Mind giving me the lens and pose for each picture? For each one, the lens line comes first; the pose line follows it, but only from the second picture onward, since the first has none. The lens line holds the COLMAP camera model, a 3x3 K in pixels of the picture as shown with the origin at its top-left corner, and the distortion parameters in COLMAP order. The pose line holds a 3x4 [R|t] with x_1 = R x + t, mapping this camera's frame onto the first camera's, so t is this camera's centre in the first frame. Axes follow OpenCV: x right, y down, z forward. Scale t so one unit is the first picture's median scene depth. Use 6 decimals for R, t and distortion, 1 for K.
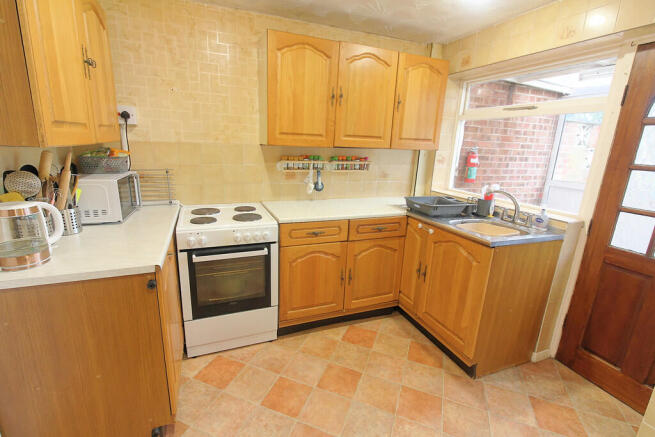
lens RADIAL K [[302.1, 0, 322.0], [0, 302.1, 221.3], [0, 0, 1]] dist [0.000338, 0.000102]
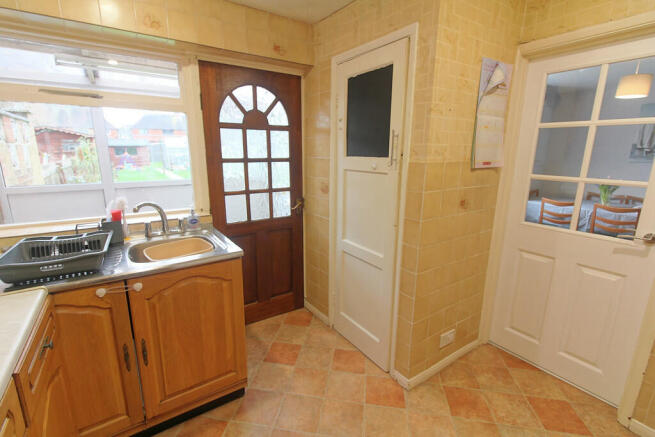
lens RADIAL K [[302.1, 0, 322.0], [0, 302.1, 221.3], [0, 0, 1]] dist [0.000338, 0.000102]
pose [[-0.224787, -0.256235, 0.940114, -0.288436], [0.238957, 0.920849, 0.308120, -0.200891], [-0.944654, 0.293908, -0.145766, 0.728498]]
